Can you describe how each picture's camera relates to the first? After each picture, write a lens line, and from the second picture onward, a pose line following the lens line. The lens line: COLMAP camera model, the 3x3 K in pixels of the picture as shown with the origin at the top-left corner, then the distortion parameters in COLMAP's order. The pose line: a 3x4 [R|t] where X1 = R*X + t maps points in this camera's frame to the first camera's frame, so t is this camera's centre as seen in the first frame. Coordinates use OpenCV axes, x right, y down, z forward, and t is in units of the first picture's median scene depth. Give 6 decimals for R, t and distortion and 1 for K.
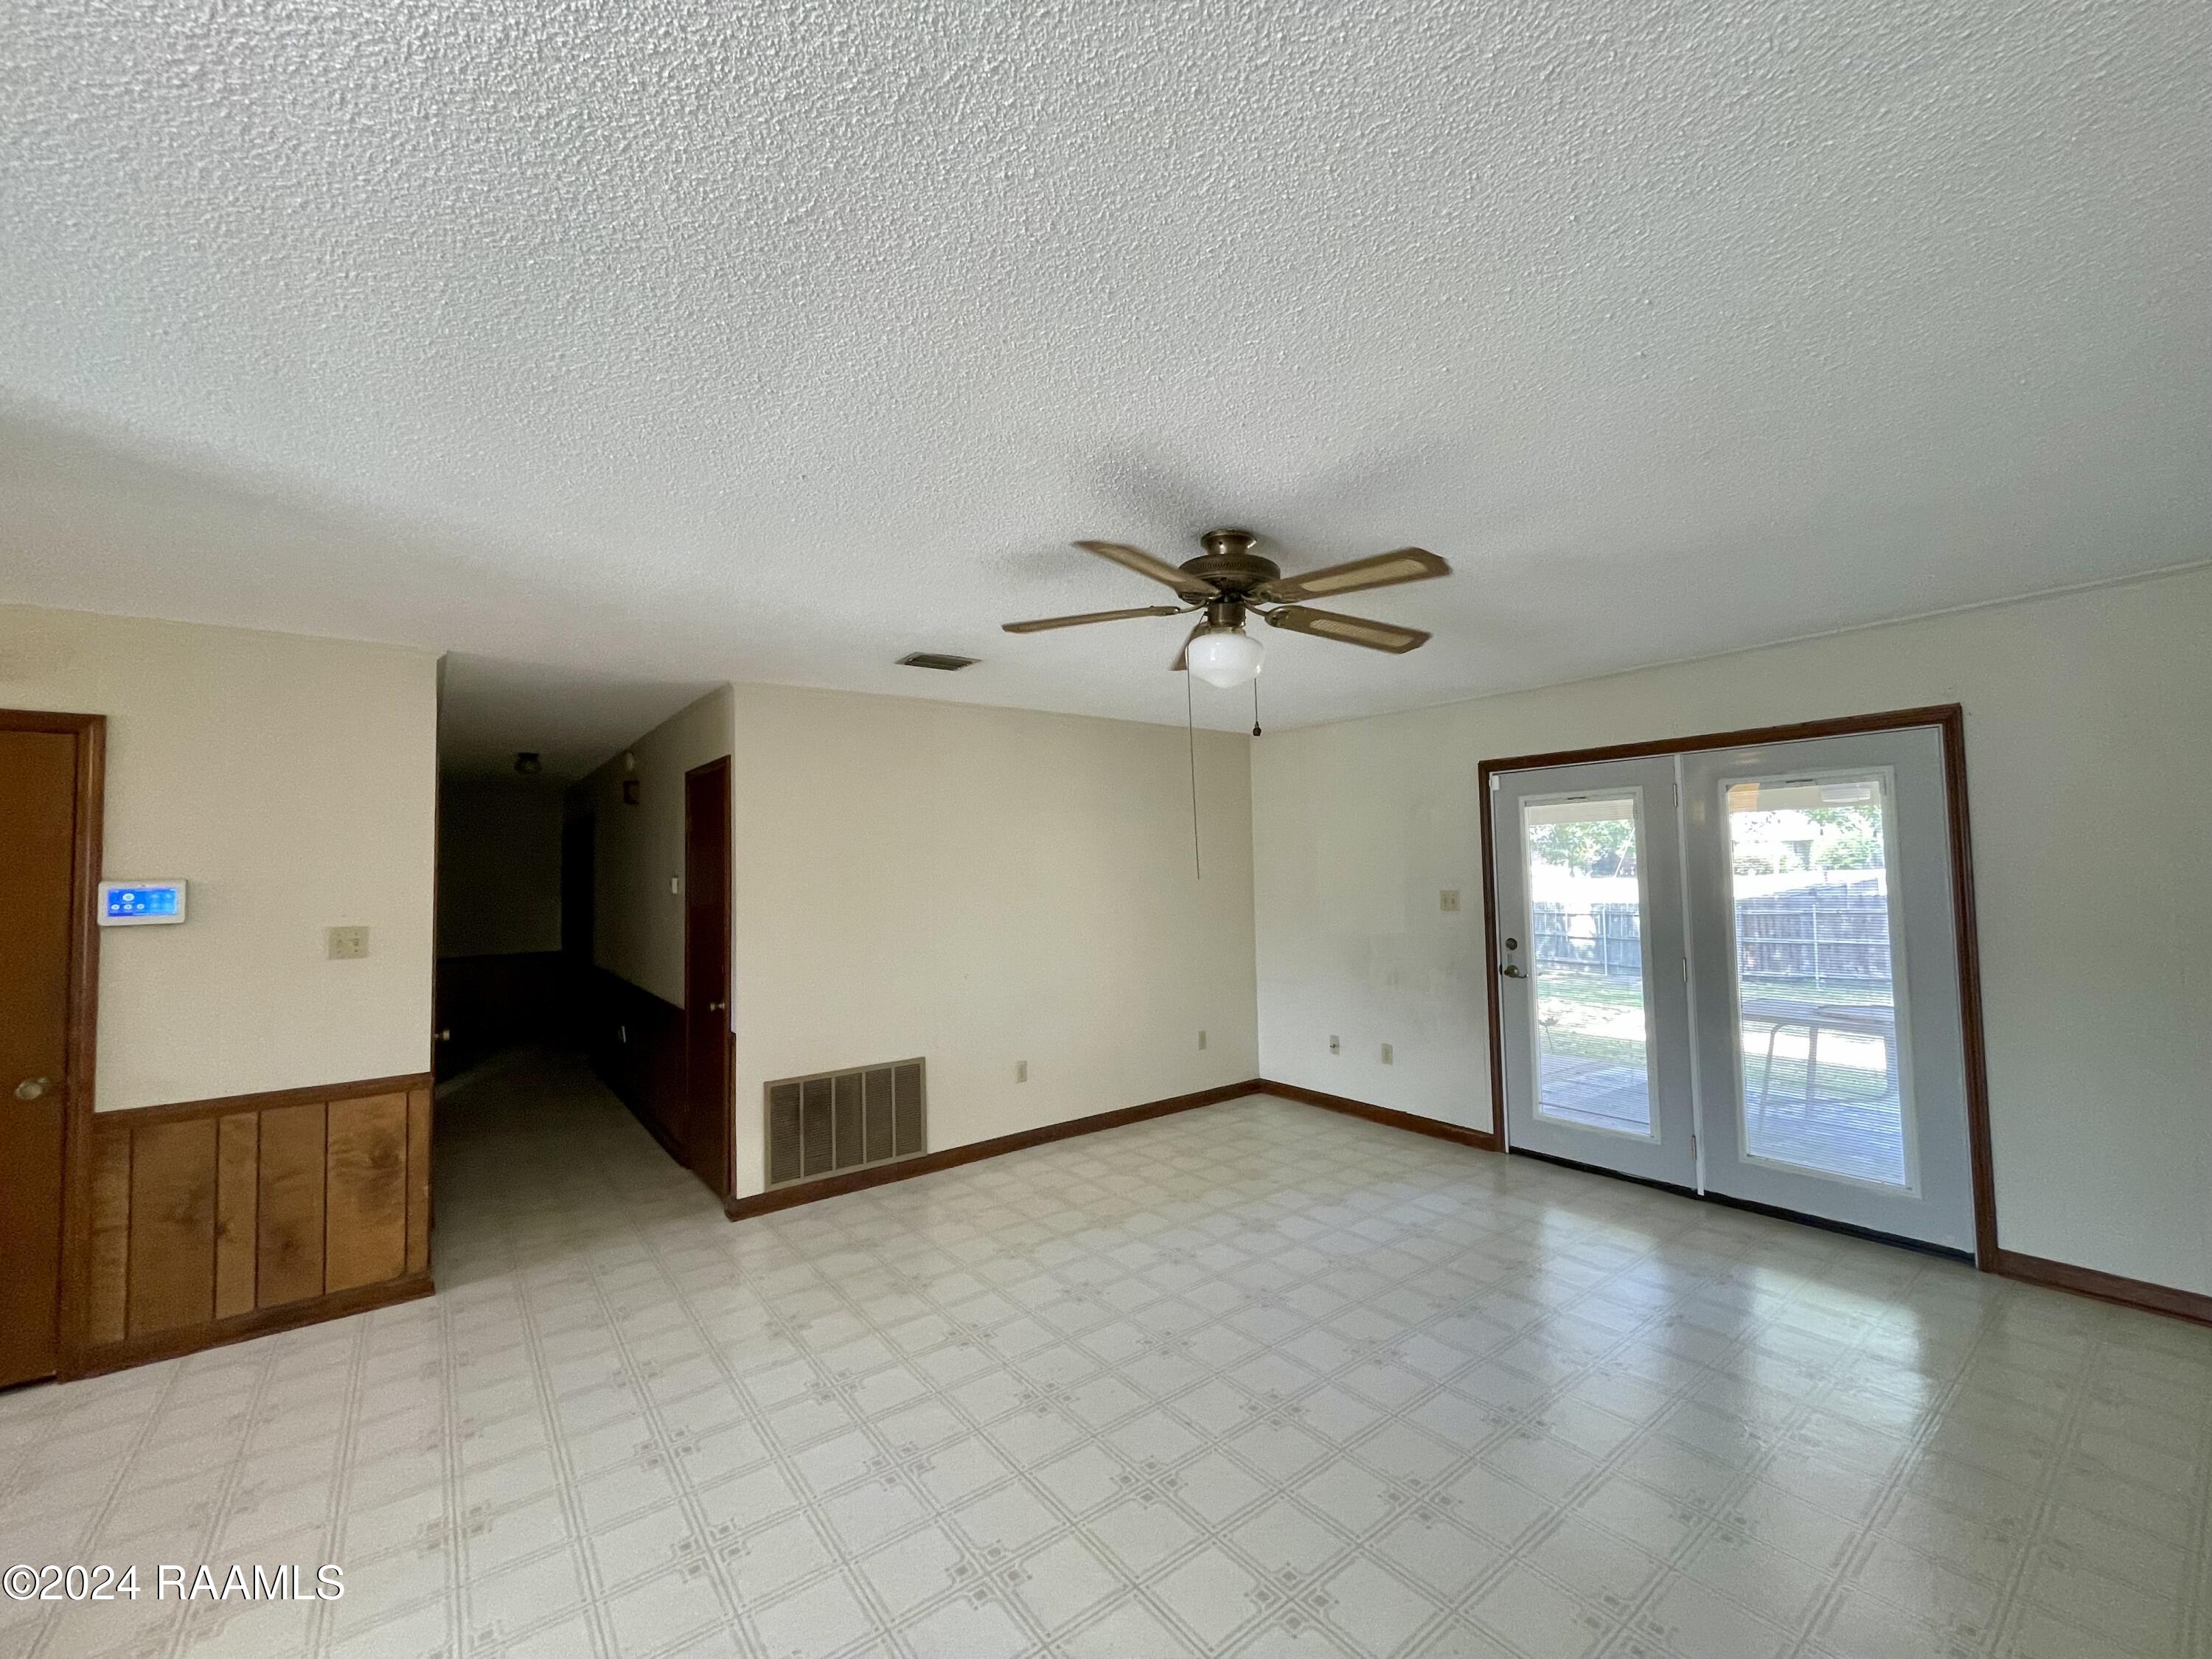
lens RADIAL K [[894.4, 0, 1109.7], [0, 894.4, 819.0], [0, 0, 1]] dist [-0.002567, -0.000056]
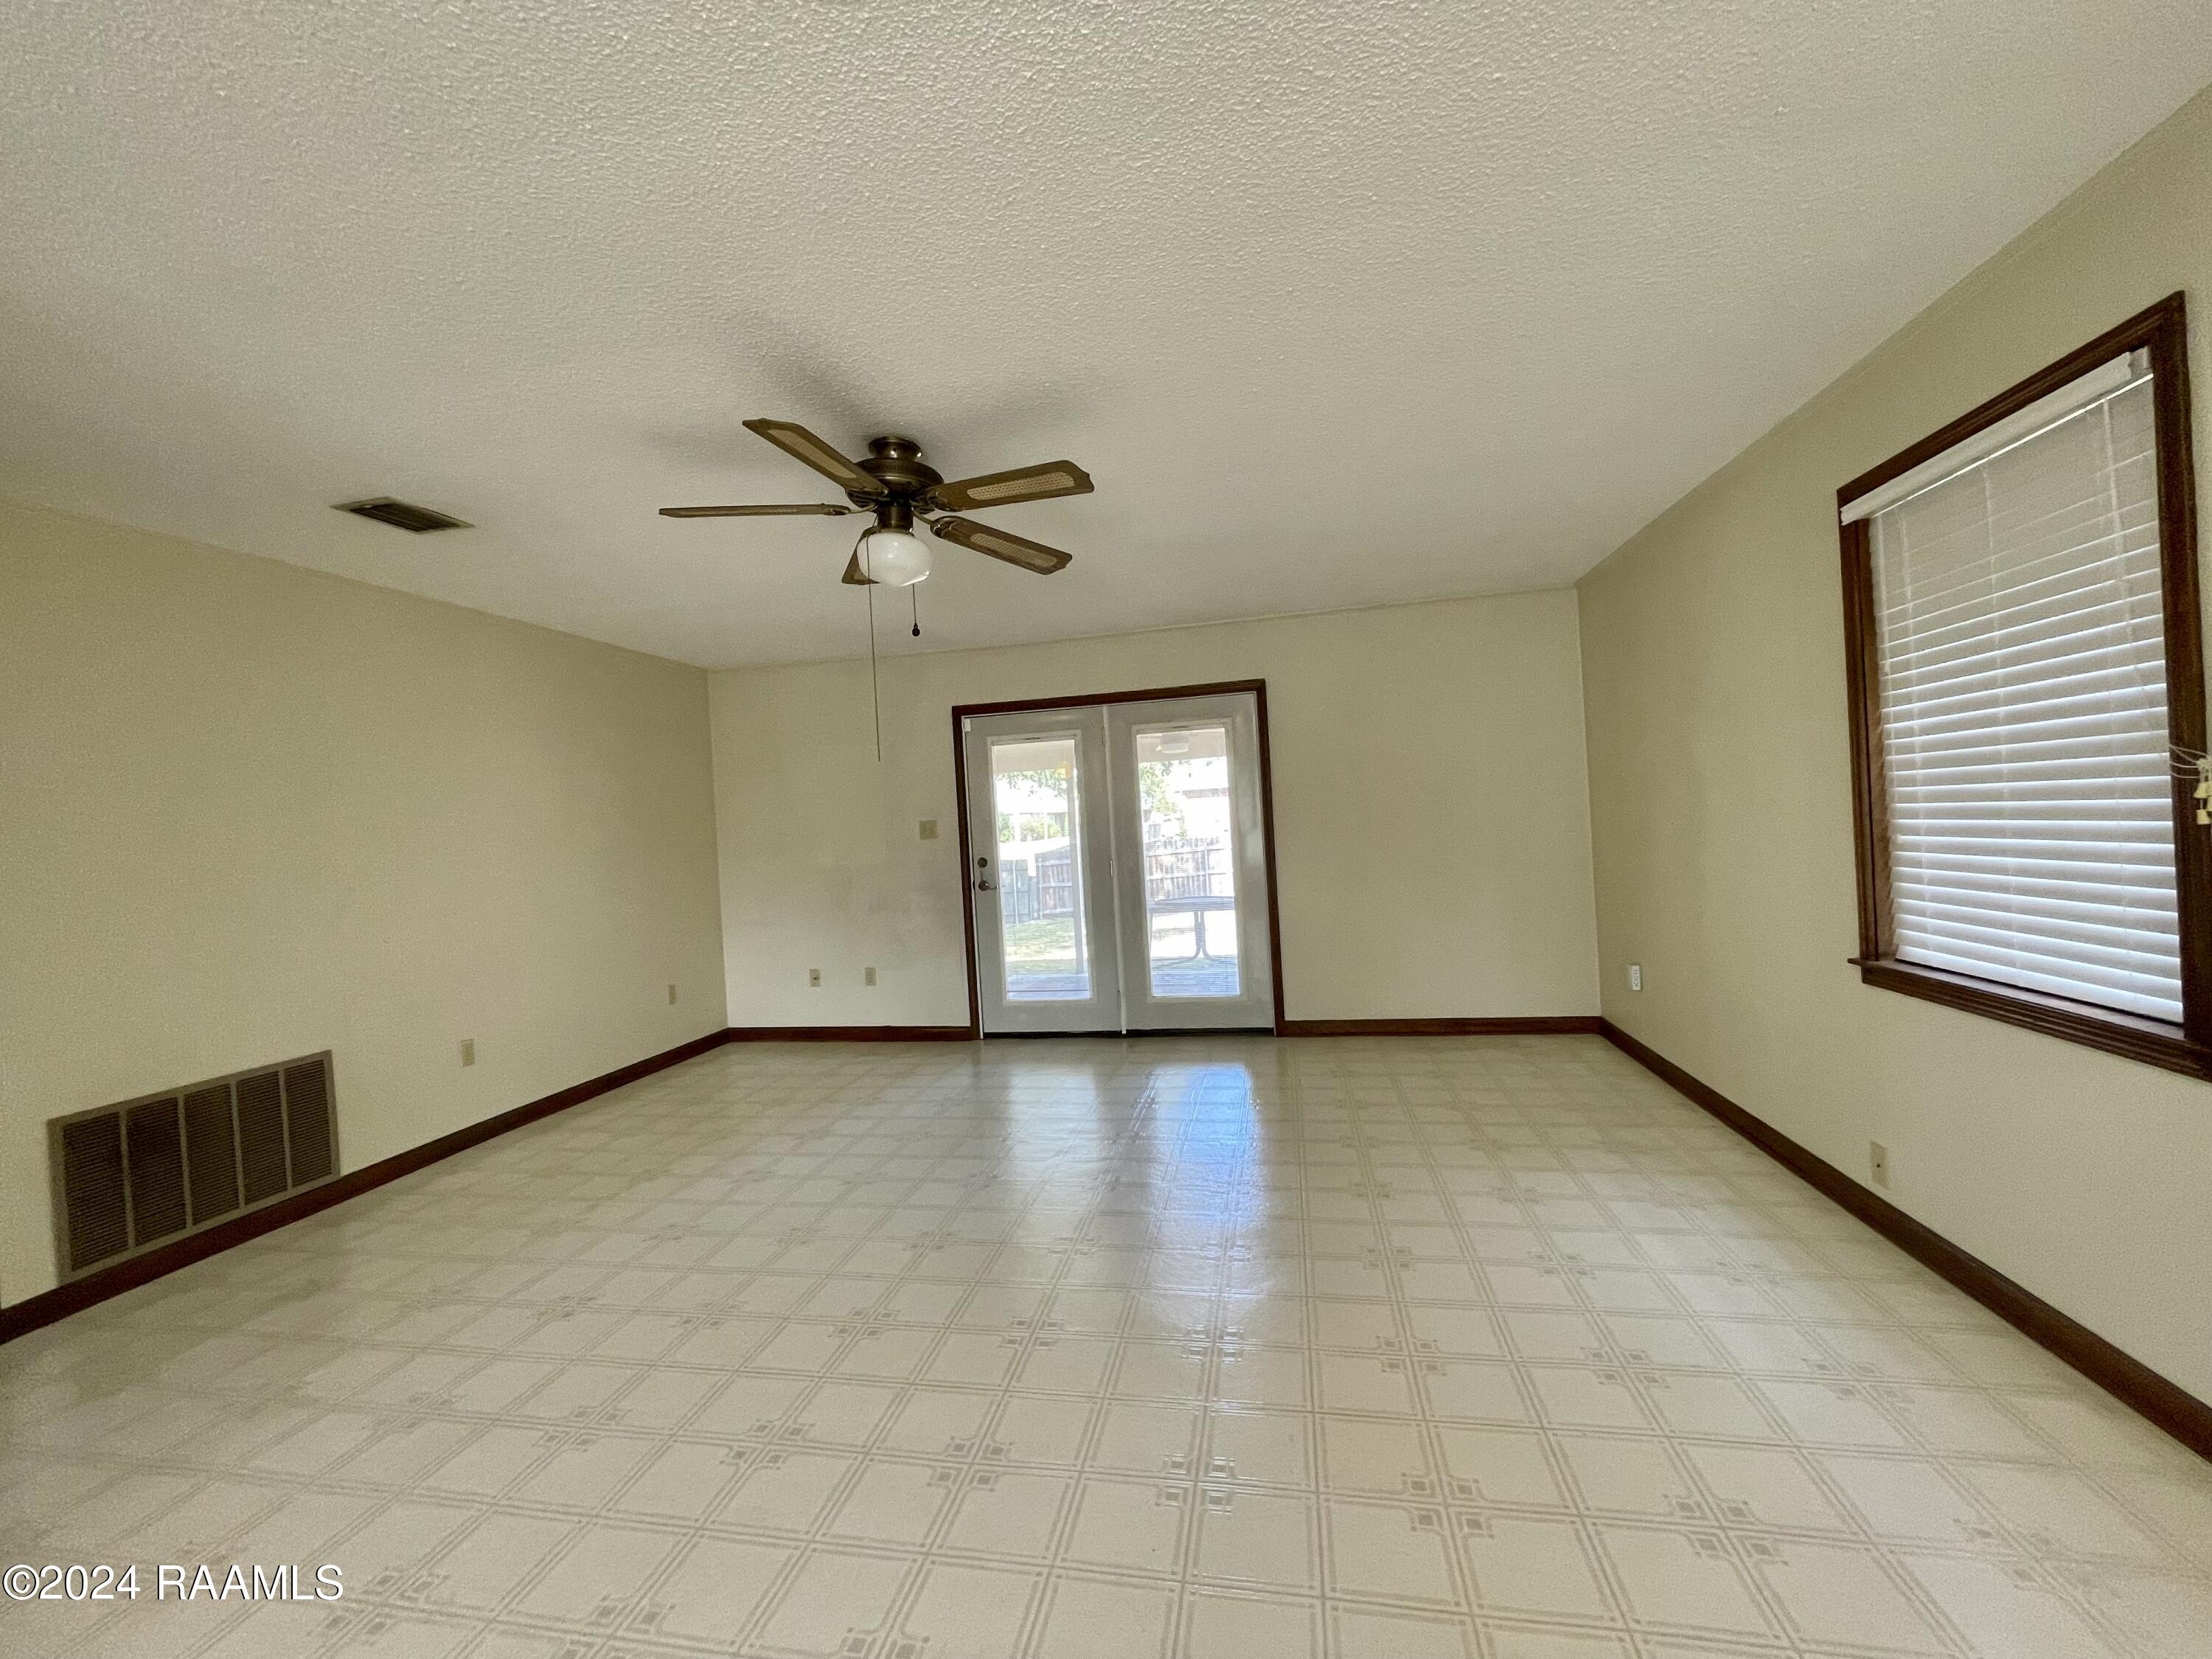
lens RADIAL K [[894.4, 0, 1106.9], [0, 894.4, 826.9], [0, 0, 1]] dist [-0.002567, -0.000056]
pose [[0.747908, -0.023029, 0.663403, -0.229330], [0.003838, 0.999531, 0.030369, 0.063518], [-0.663791, -0.020167, 0.747646, 0.013208]]
